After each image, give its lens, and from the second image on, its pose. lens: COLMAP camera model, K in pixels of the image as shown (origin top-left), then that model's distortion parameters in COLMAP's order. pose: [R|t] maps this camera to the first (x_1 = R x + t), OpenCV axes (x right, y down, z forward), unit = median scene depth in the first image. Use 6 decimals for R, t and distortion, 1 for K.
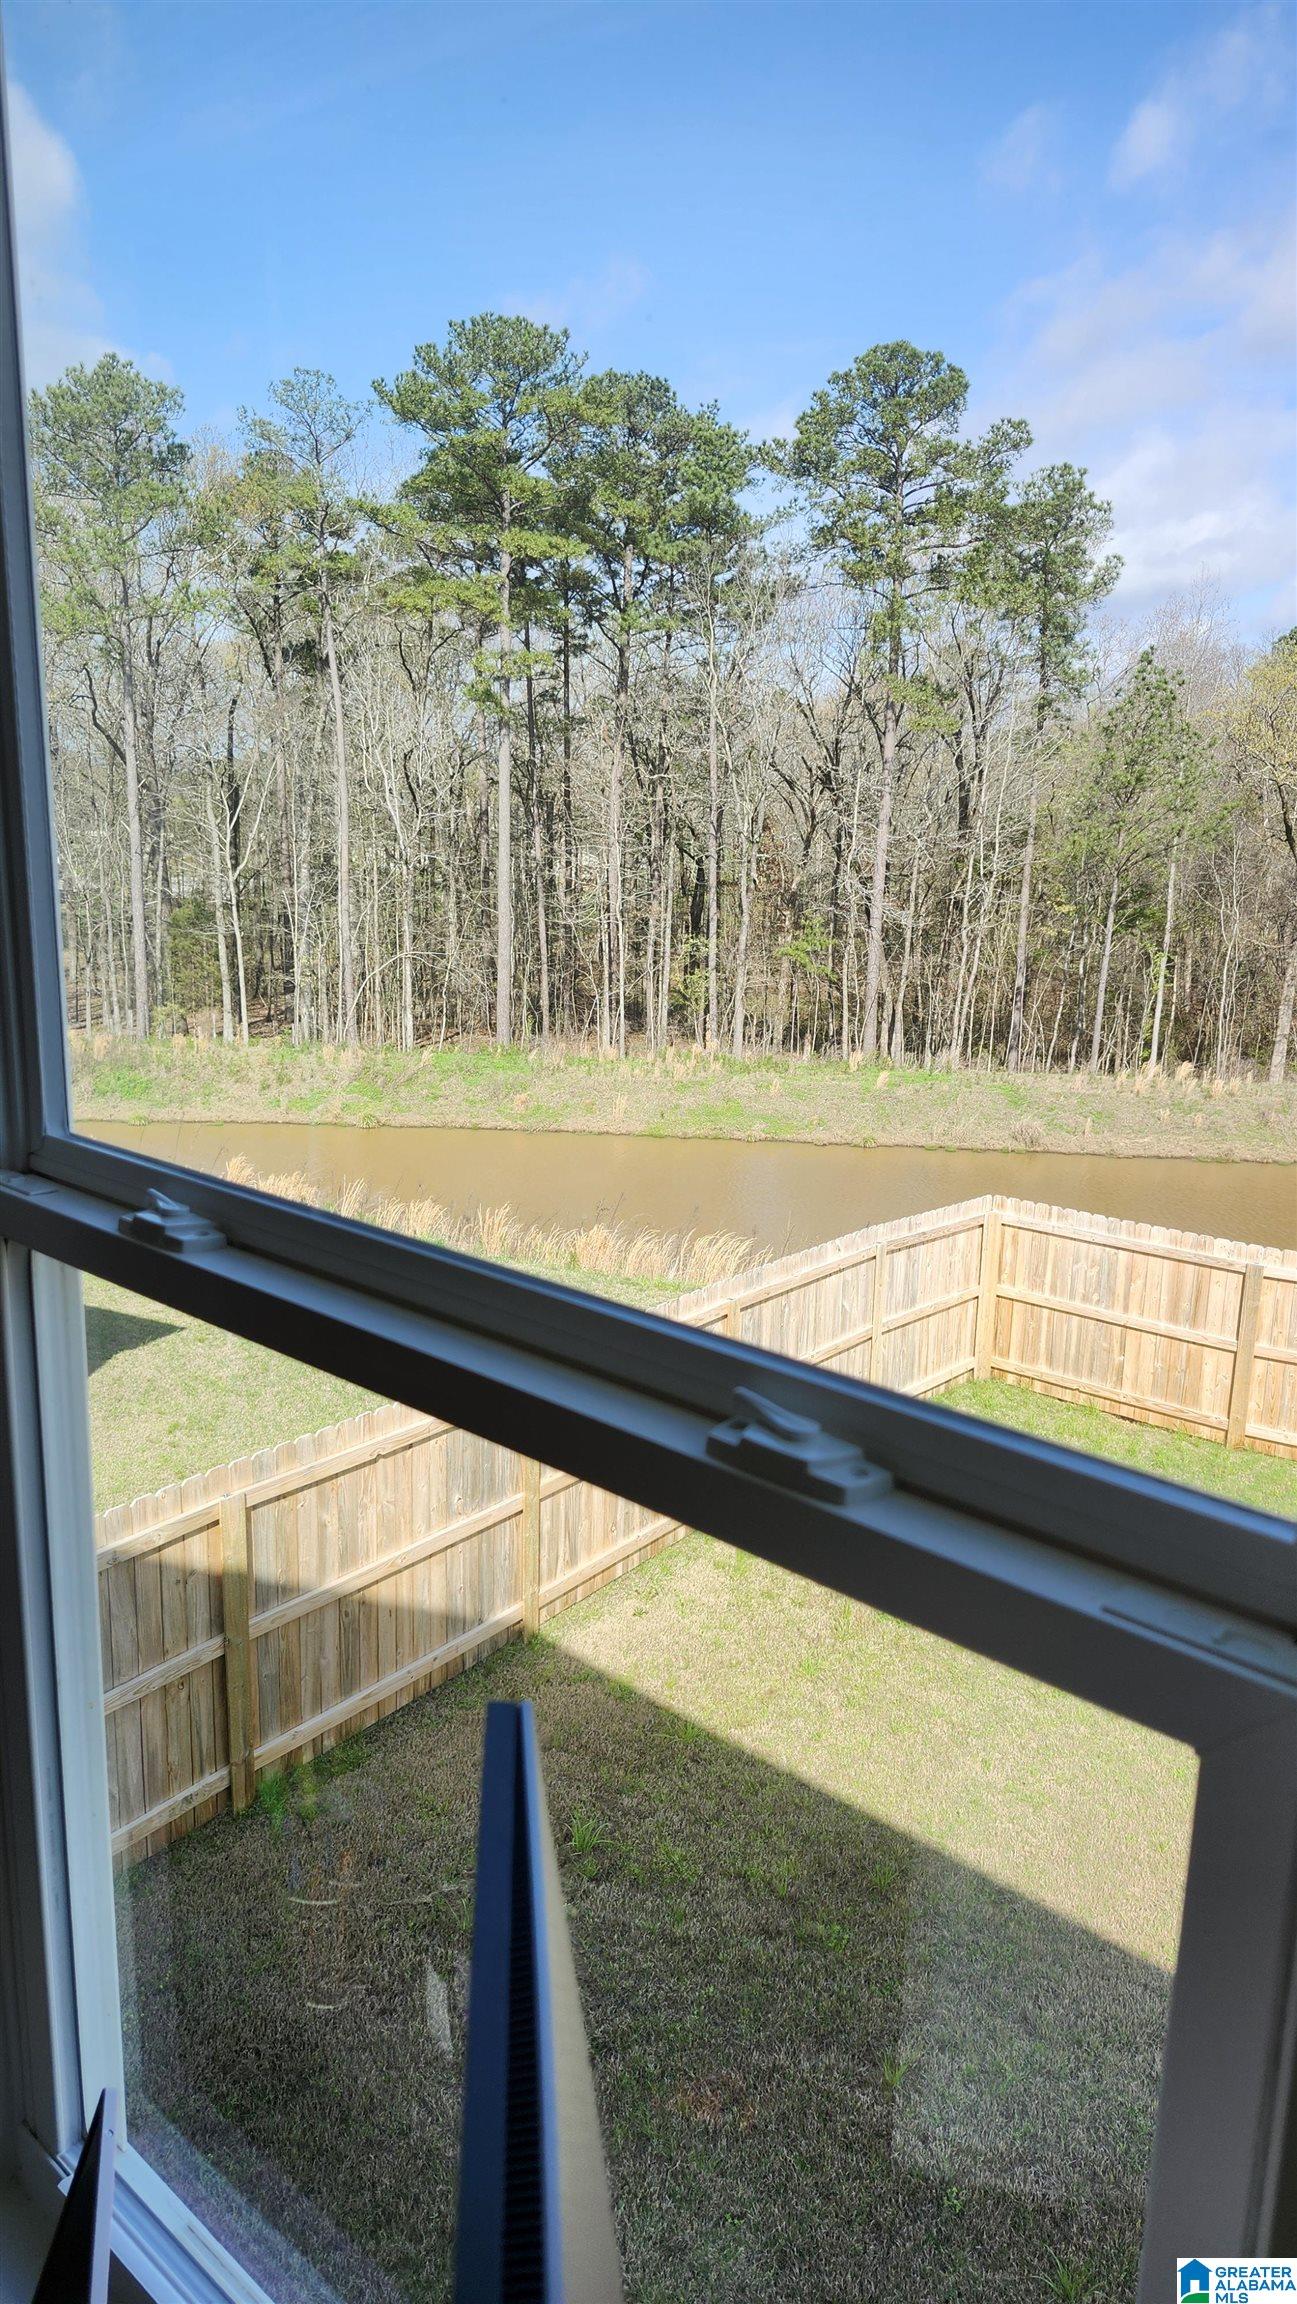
lens RADIAL K [[1596.2, 0, 648.5], [0, 1596.2, 1152.0], [0, 0, 1]] dist [0.054466, -0.050668]
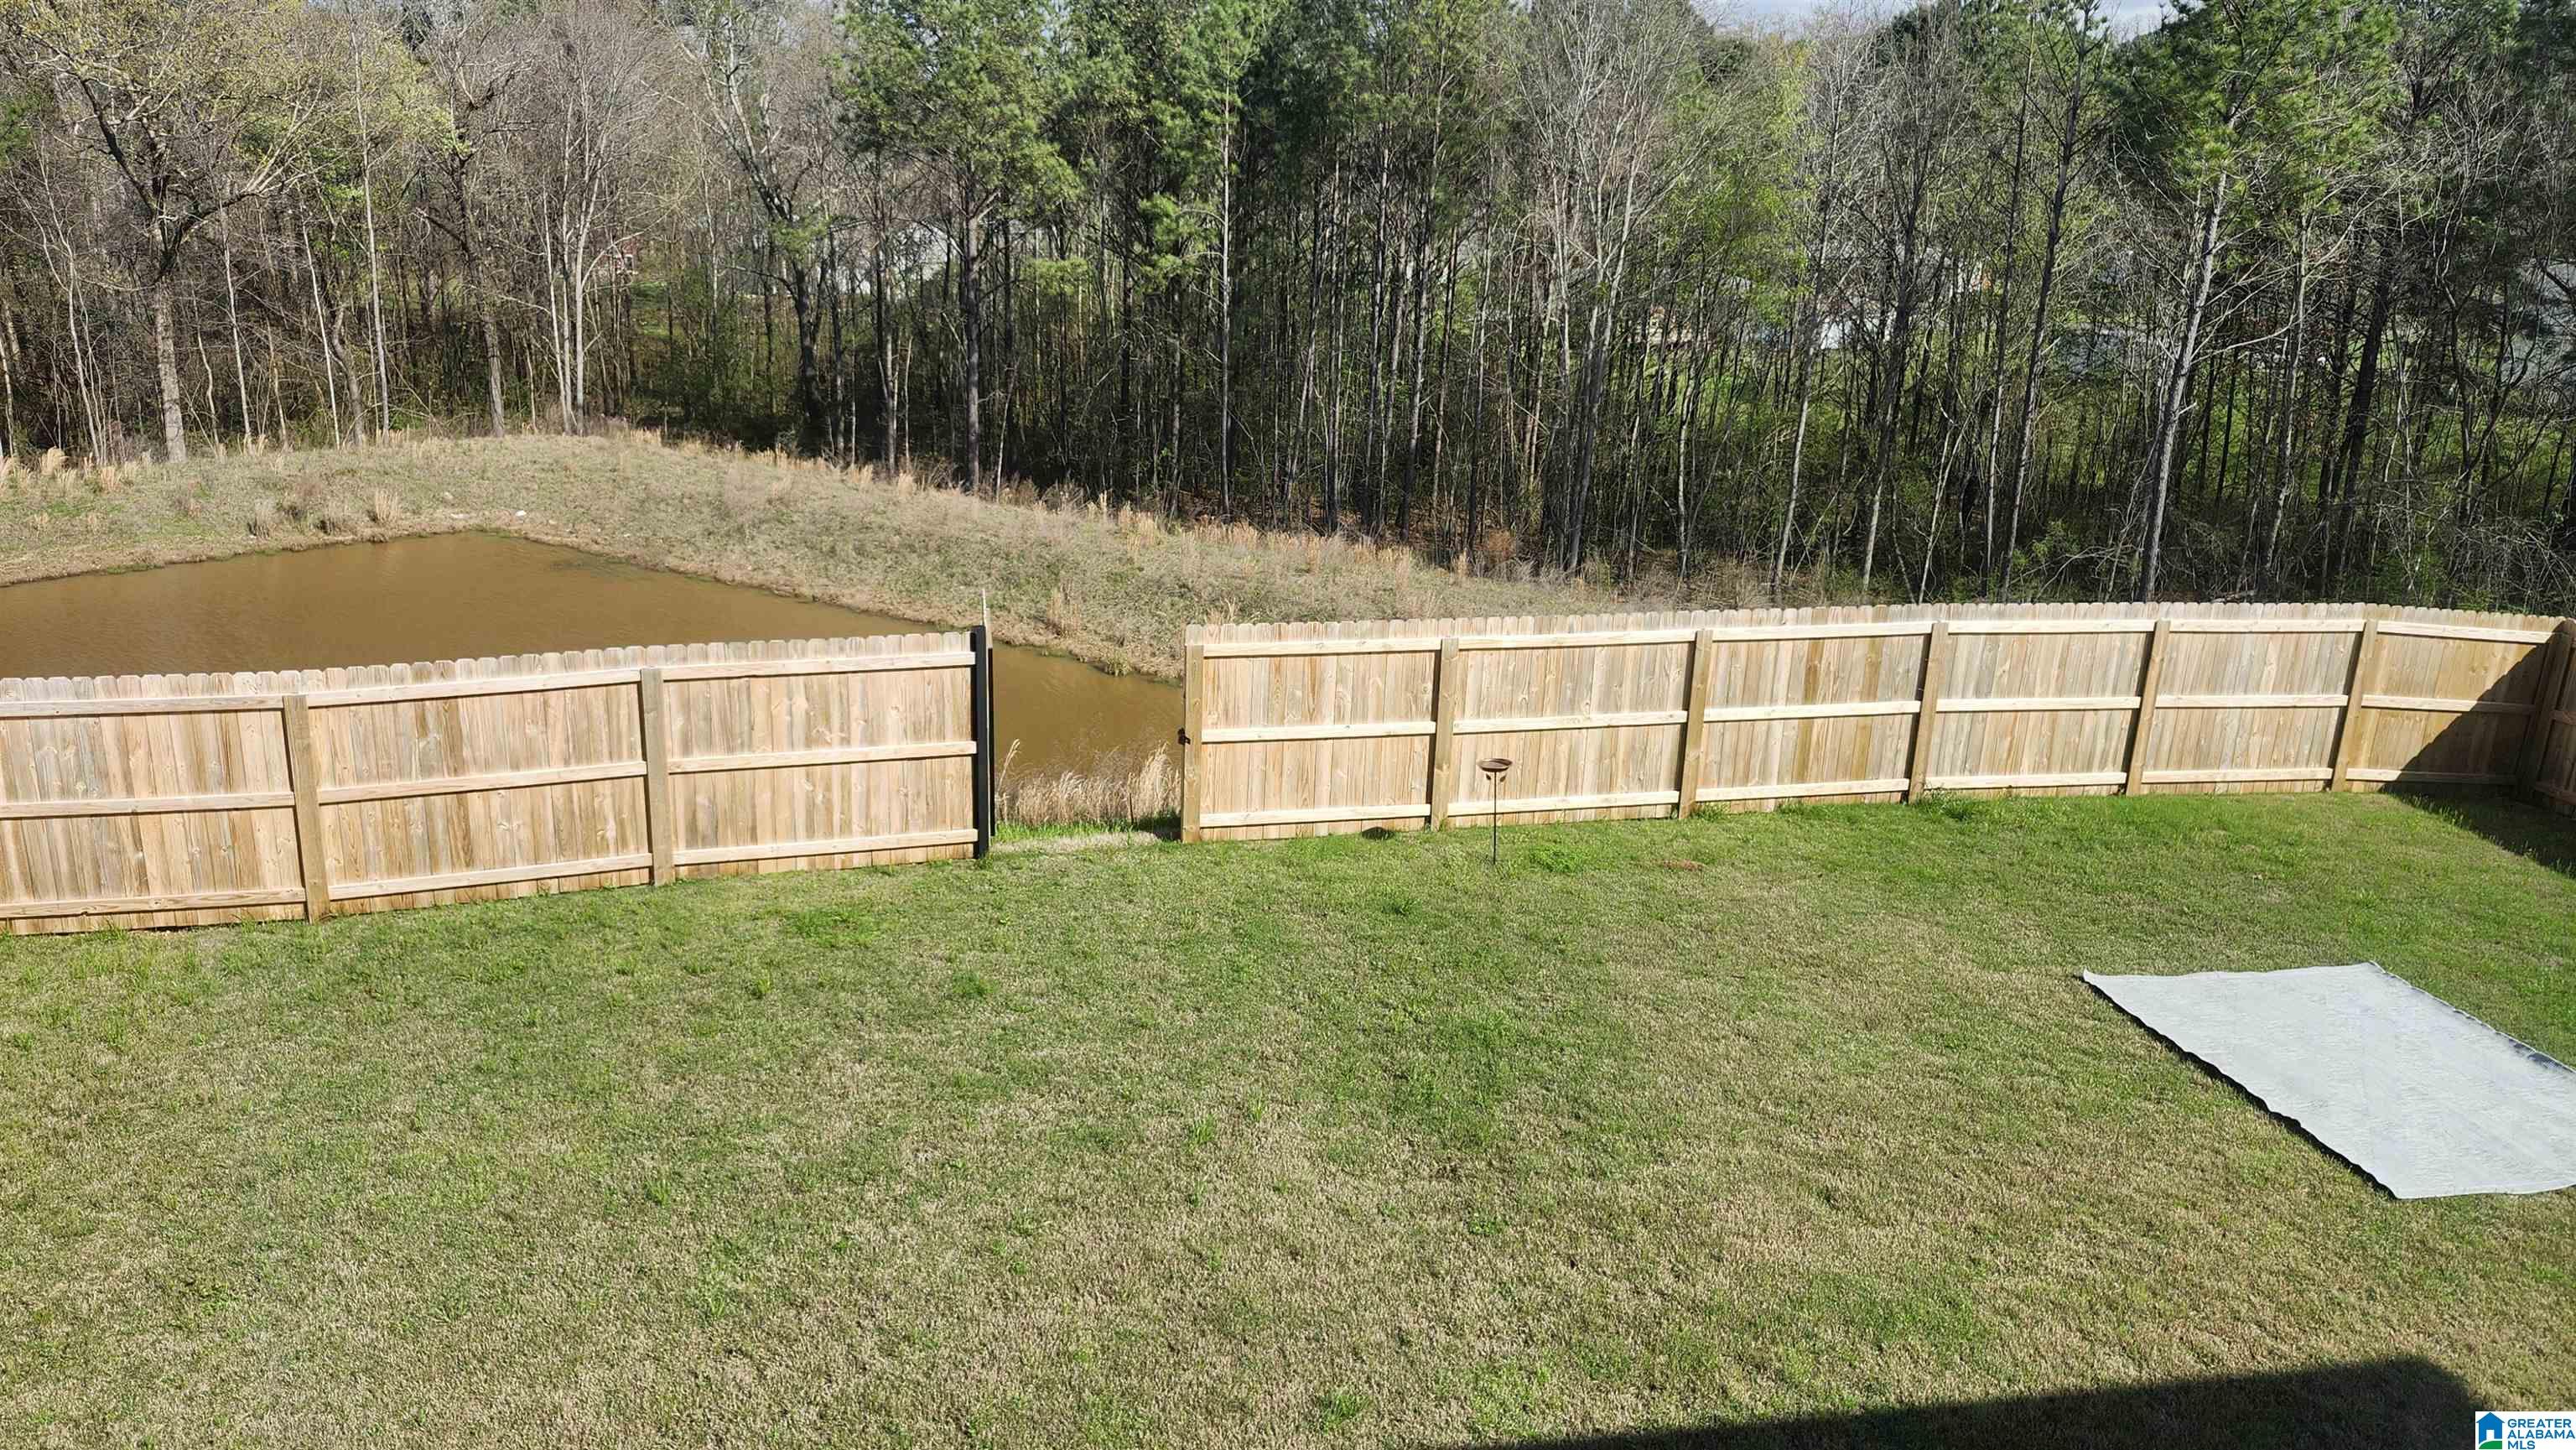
lens RADIAL K [[1784.7, 0, 1287.9], [0, 1784.7, 715.8], [0, 0, 1]] dist [0.054466, -0.050668]
pose [[0.600983, -0.237512, 0.763156, -0.014940], [0.152103, 0.971364, 0.182531, -0.008570], [-0.784655, 0.006381, 0.619900, 0.045510]]
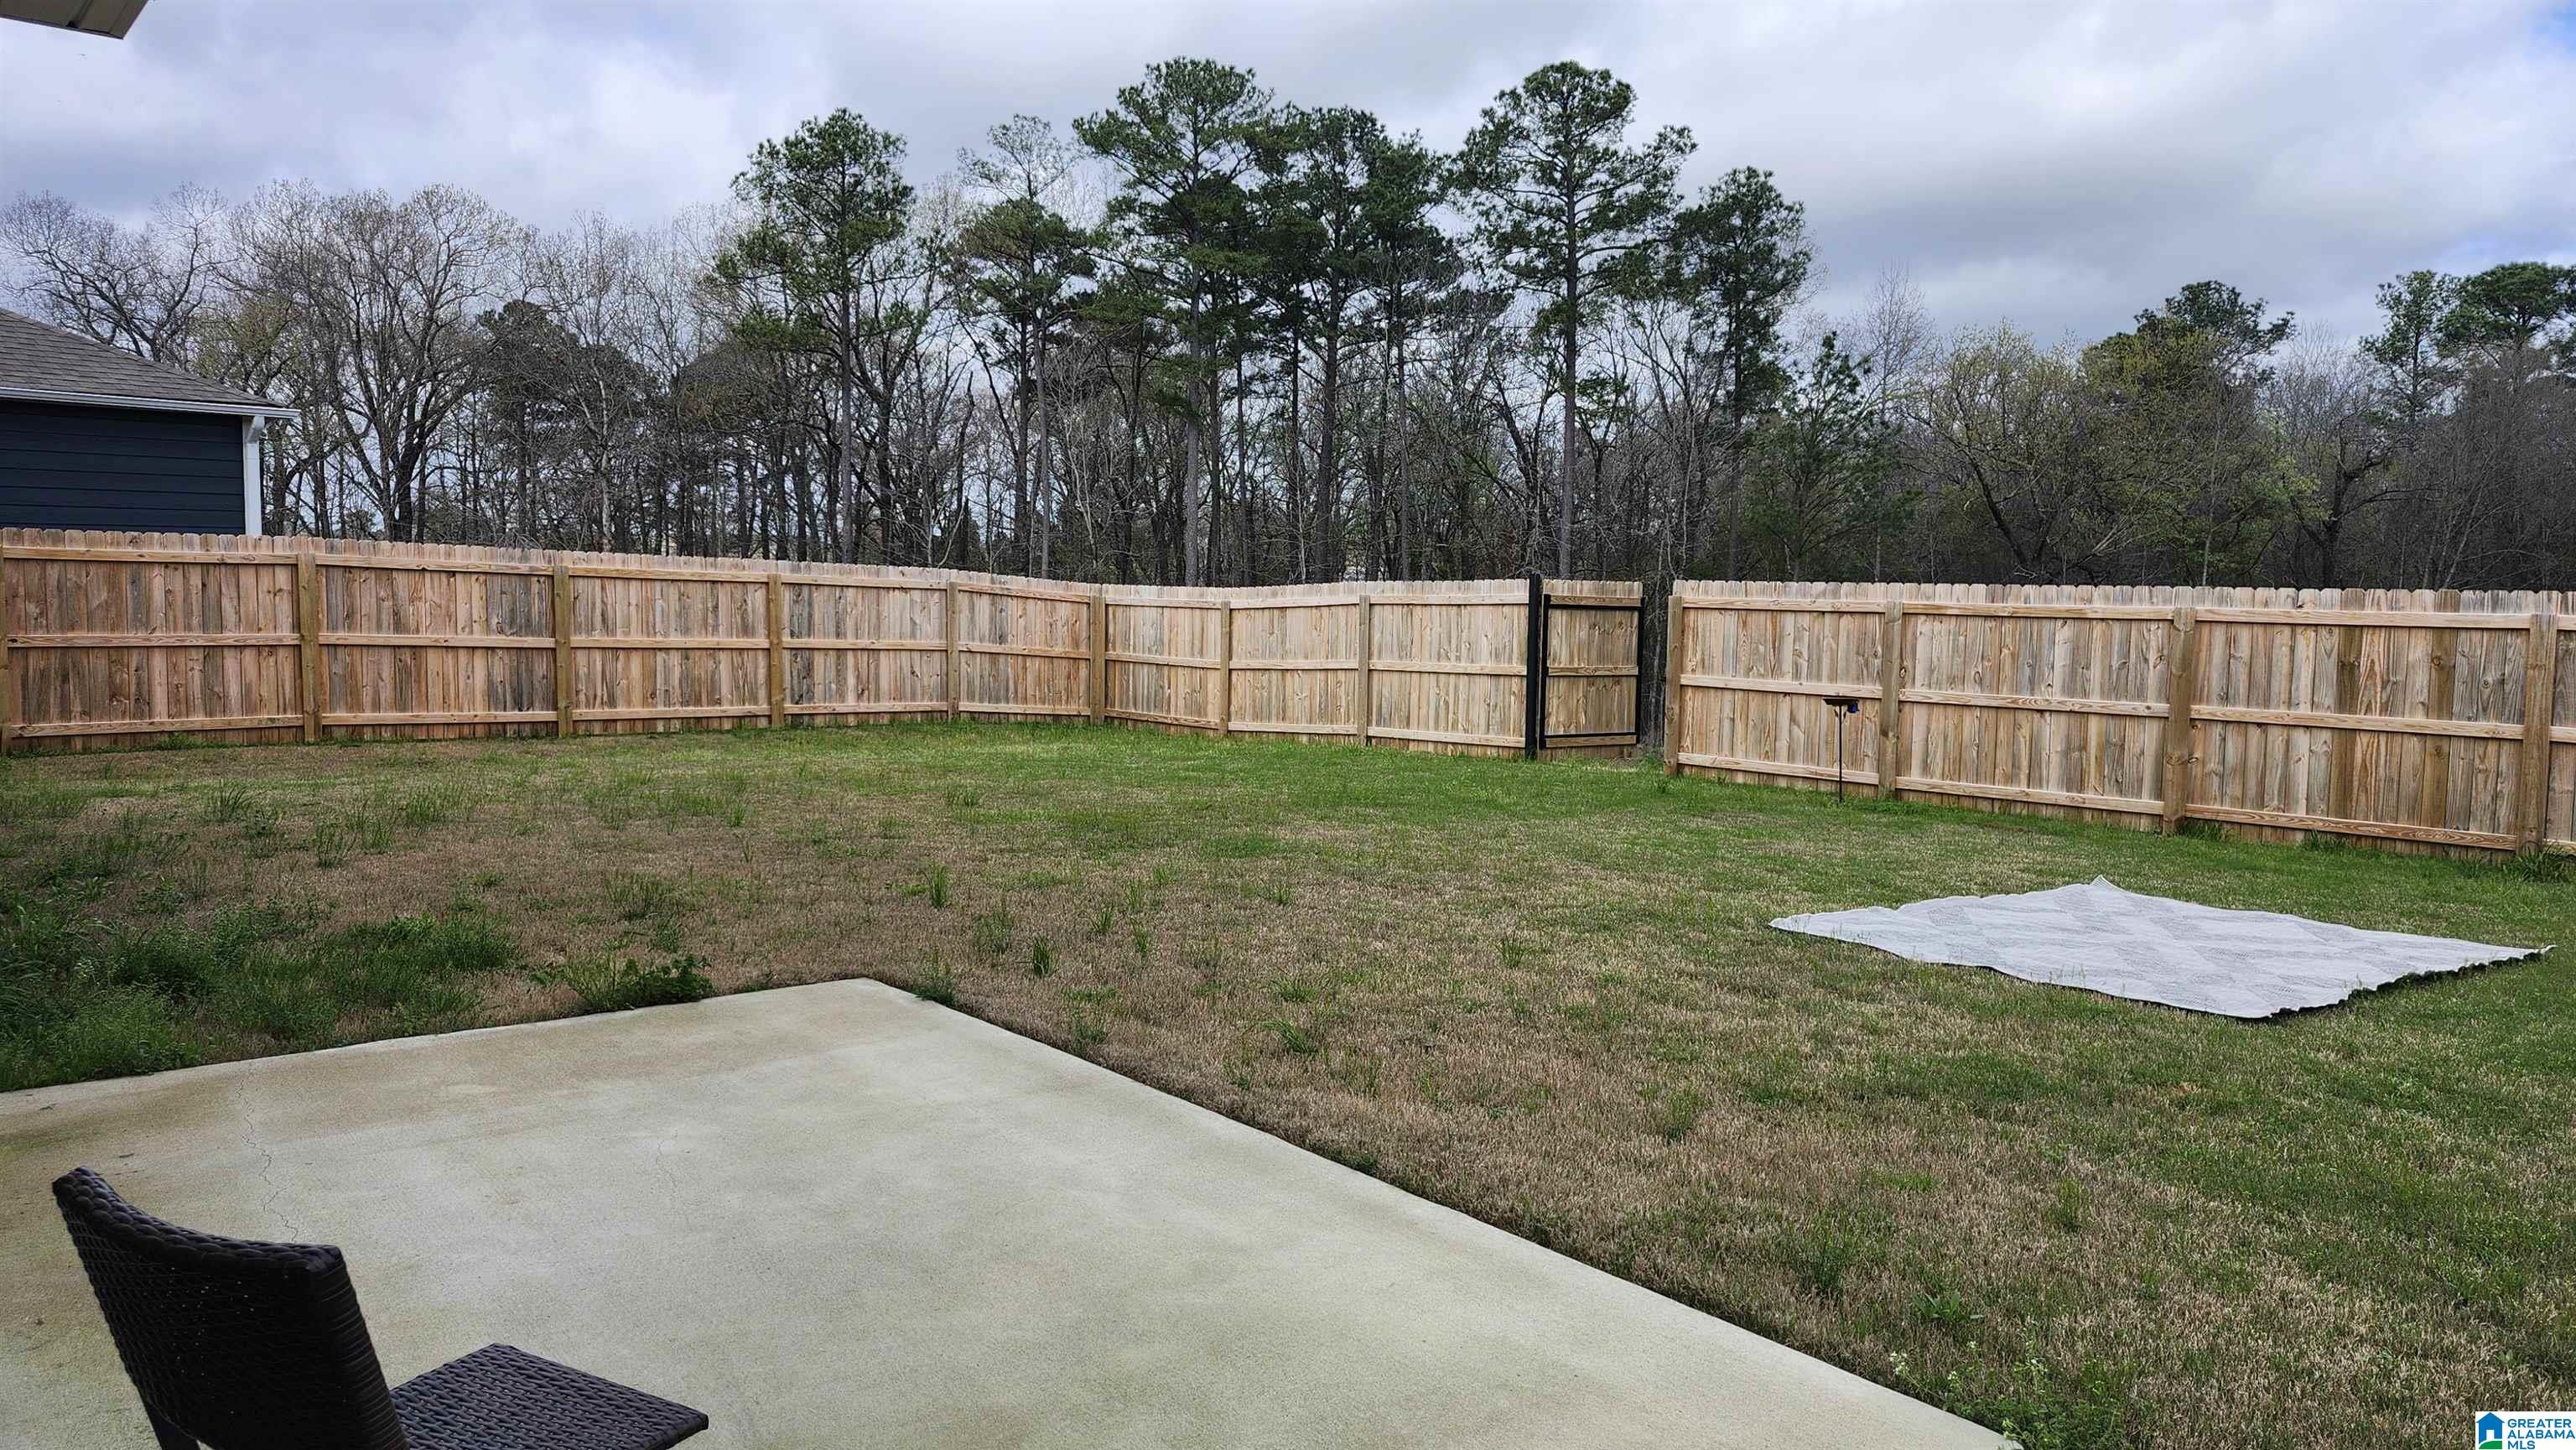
lens RADIAL K [[1784.7, 0, 1287.9], [0, 1784.7, 715.8], [0, 0, 1]] dist [0.054466, -0.050668]
pose [[0.991044, 0.001082, -0.133531, 0.593437], [-0.019692, 0.990219, -0.138123, 0.351368], [0.132075, 0.139515, 0.981372, -0.442202]]
